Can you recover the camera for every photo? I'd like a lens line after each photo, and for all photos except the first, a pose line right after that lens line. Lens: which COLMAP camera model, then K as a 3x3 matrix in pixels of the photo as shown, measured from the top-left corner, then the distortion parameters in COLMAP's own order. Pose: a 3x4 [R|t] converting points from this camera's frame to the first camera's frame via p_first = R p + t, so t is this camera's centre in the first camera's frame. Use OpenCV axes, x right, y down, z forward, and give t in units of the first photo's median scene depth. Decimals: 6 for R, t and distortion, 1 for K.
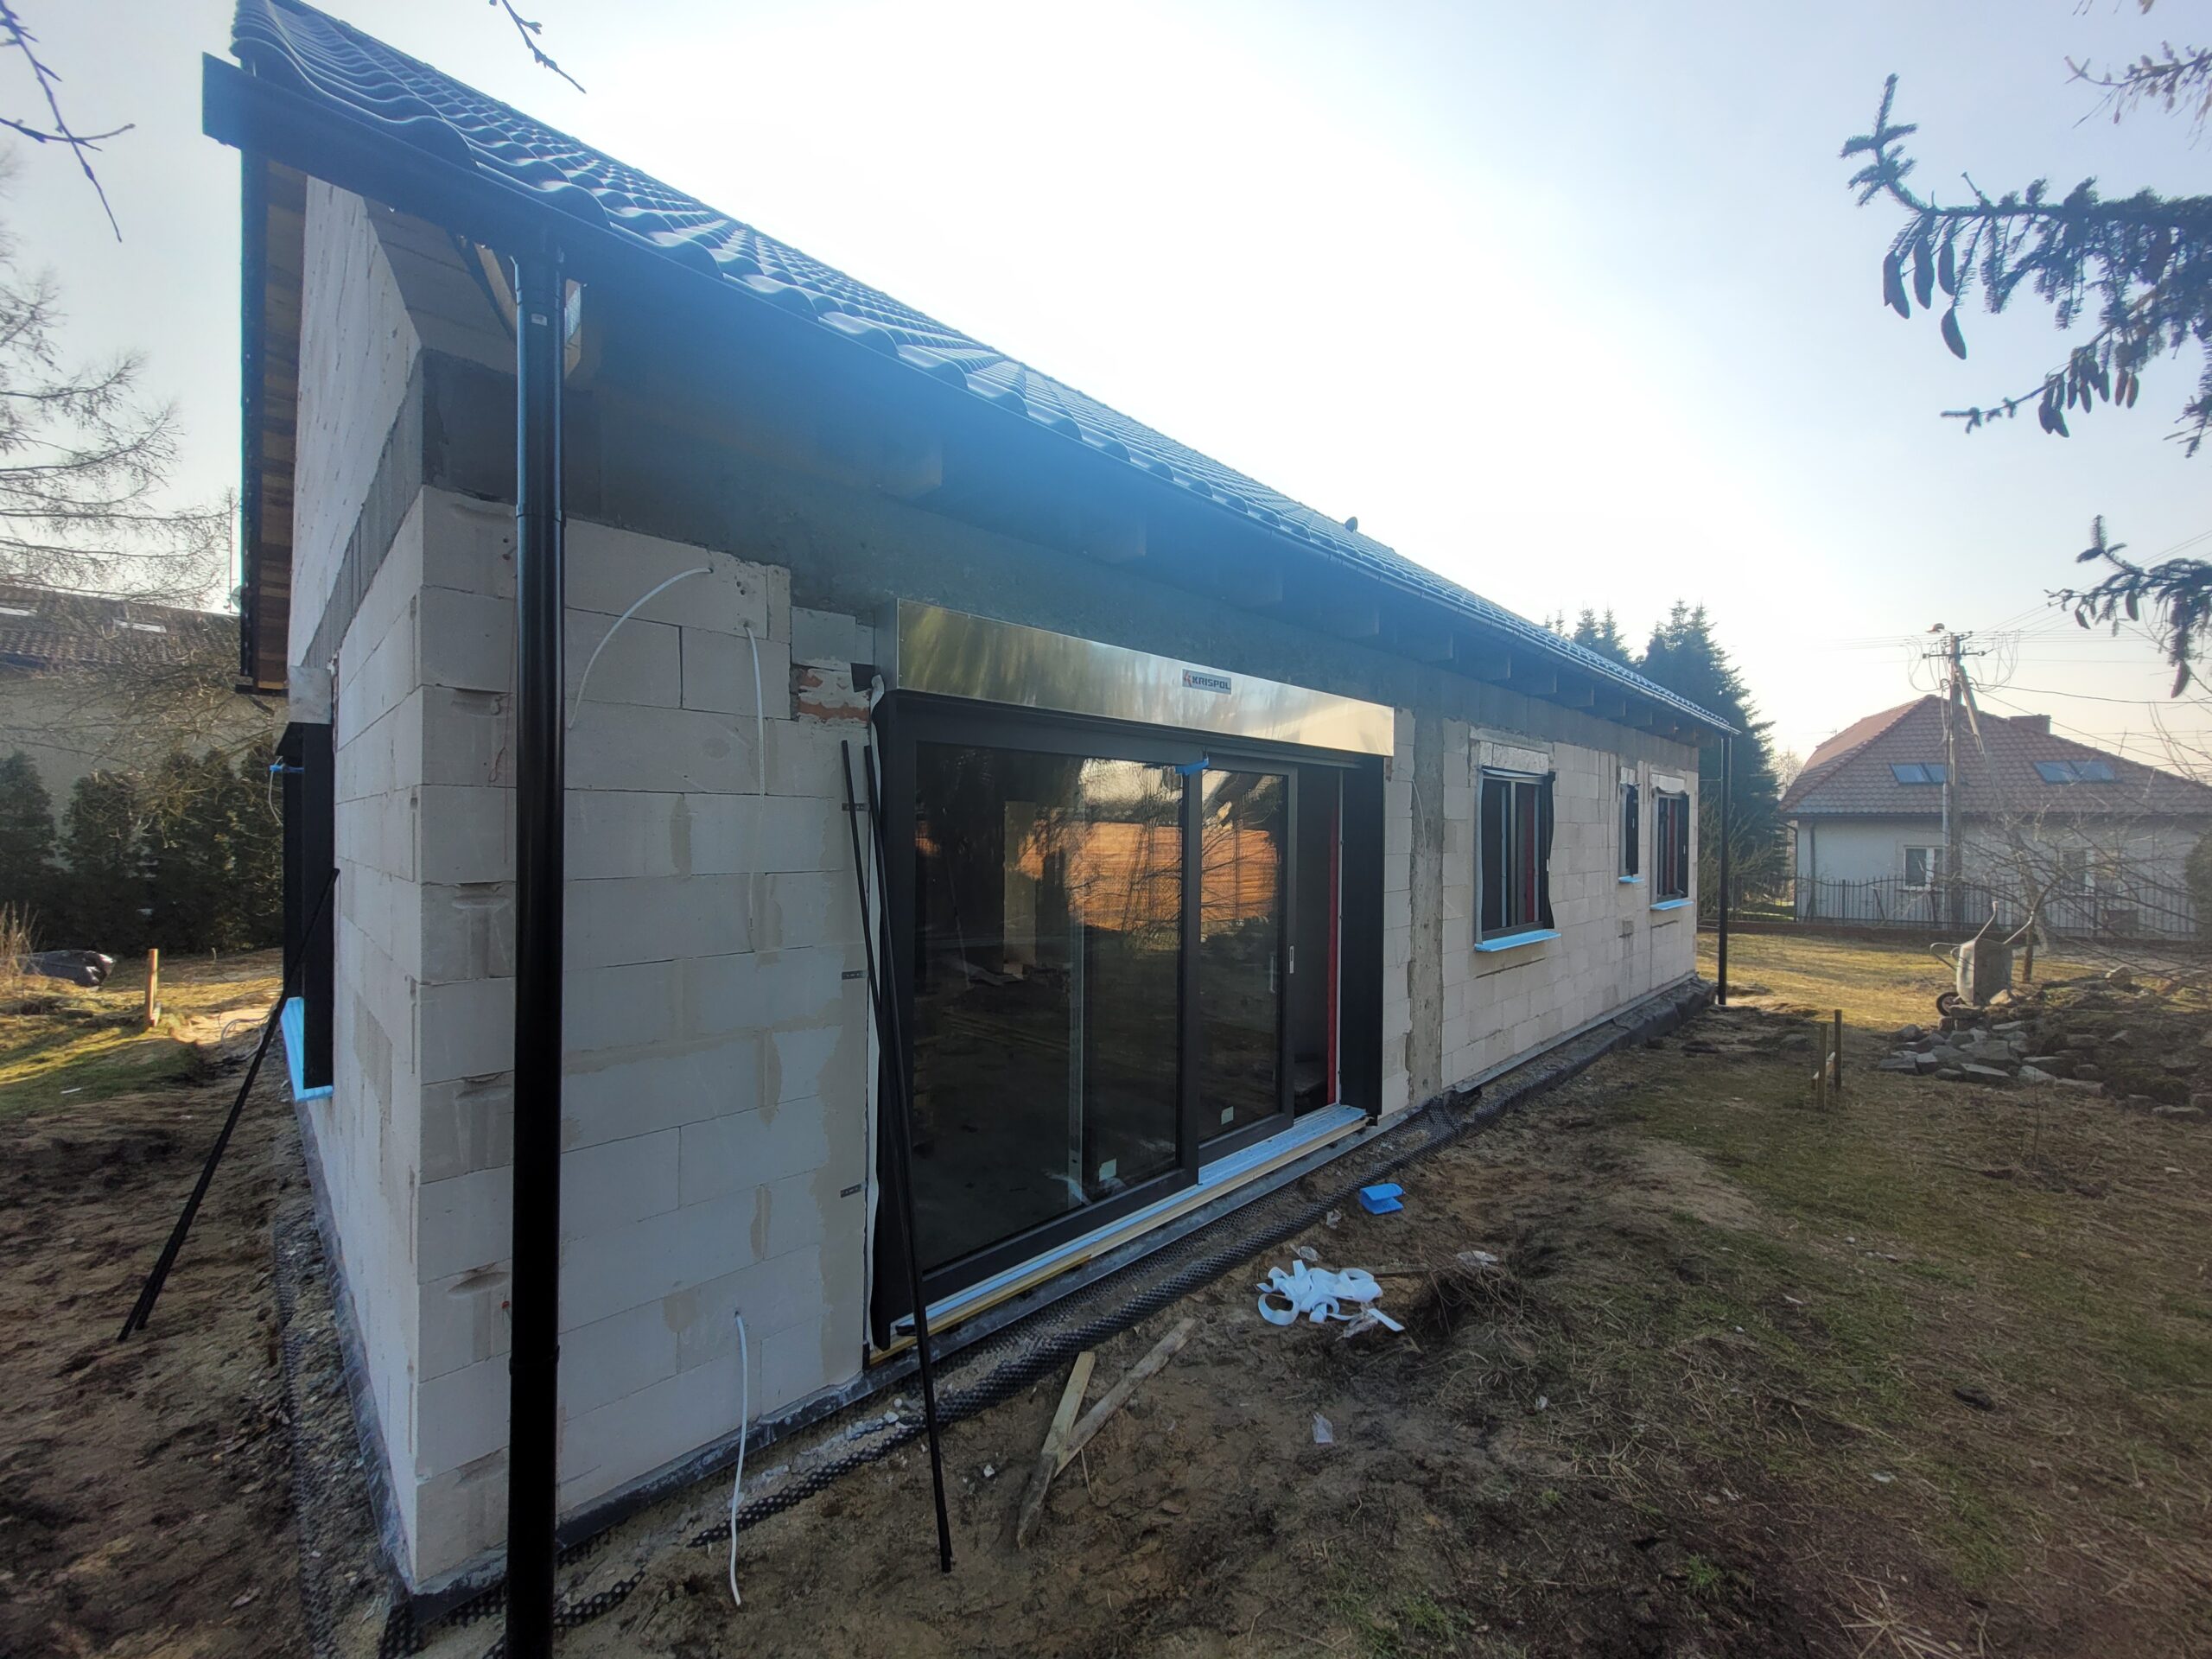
lens RADIAL K [[870.0, 0, 1099.9], [0, 870.0, 838.1], [0, 0, 1]] dist [-0.000217, -0.000300]
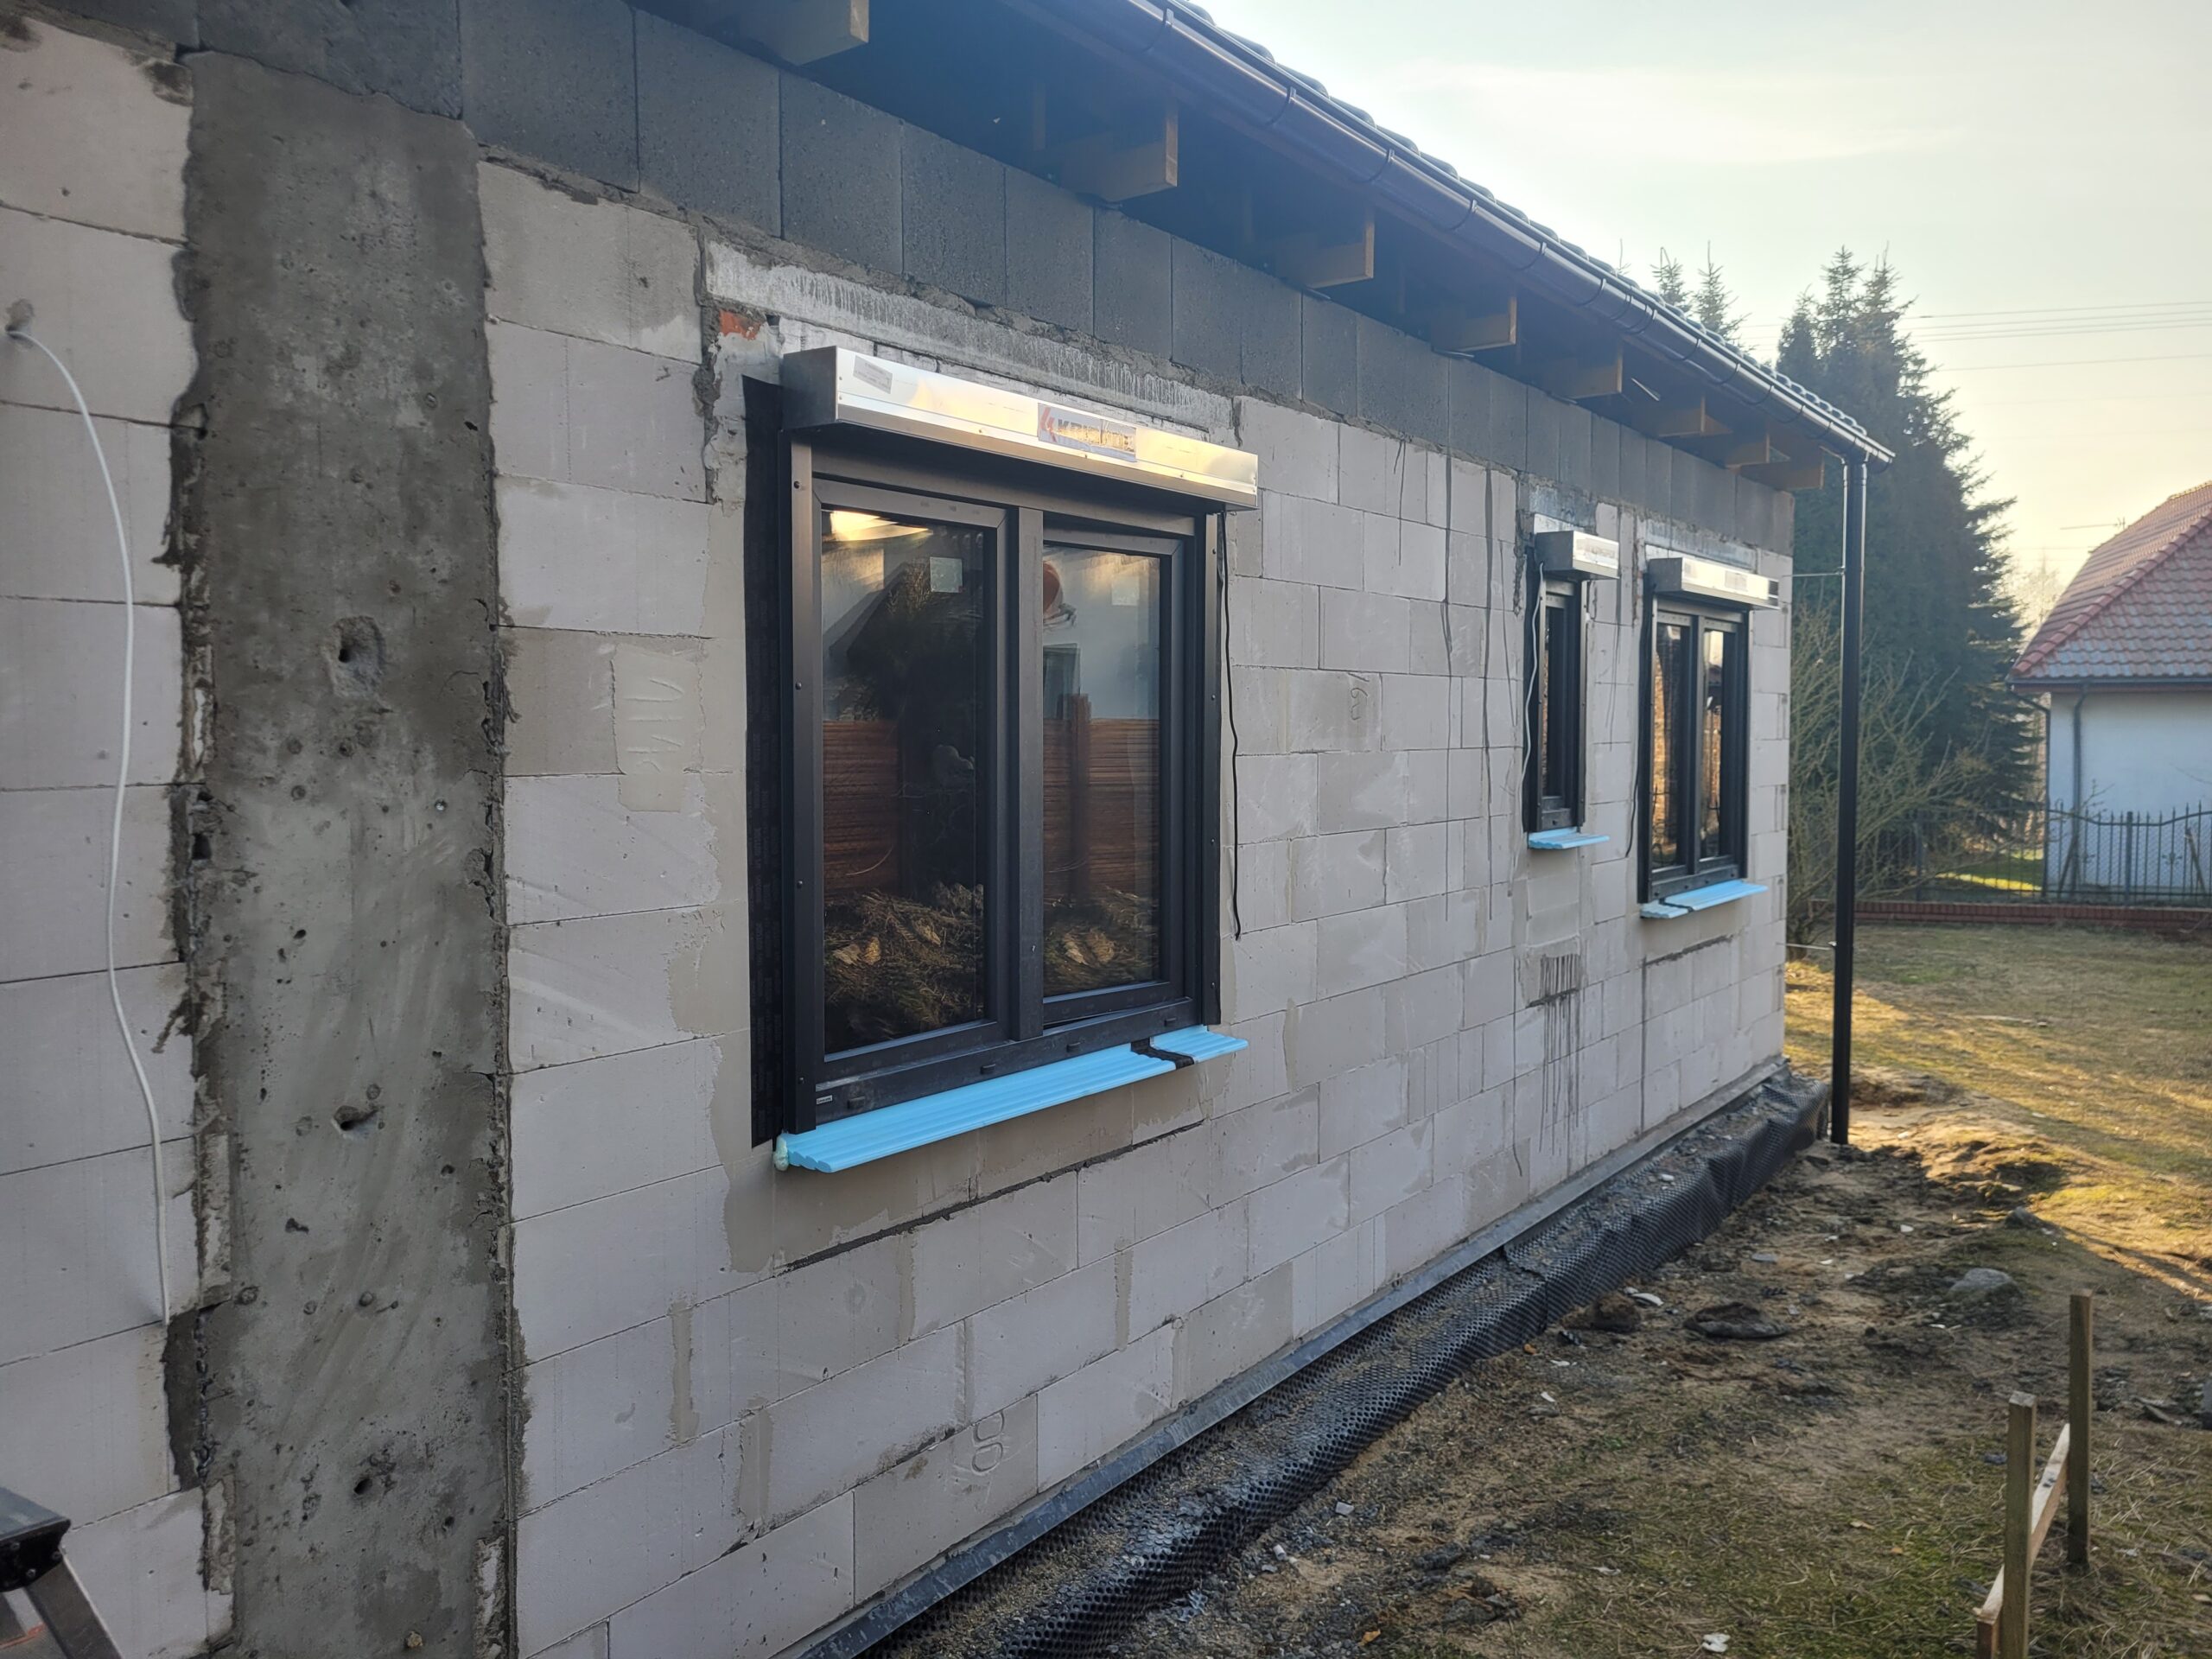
lens RADIAL K [[1673.7, 0, 1108.7], [0, 1673.7, 813.9], [0, 0, 1]] dist [0.028438, -0.002509]
pose [[0.986915, -0.019353, 0.160078, 0.229822], [0.012852, 0.999054, 0.041552, 0.005092], [-0.160730, -0.038951, 0.986229, 0.260608]]
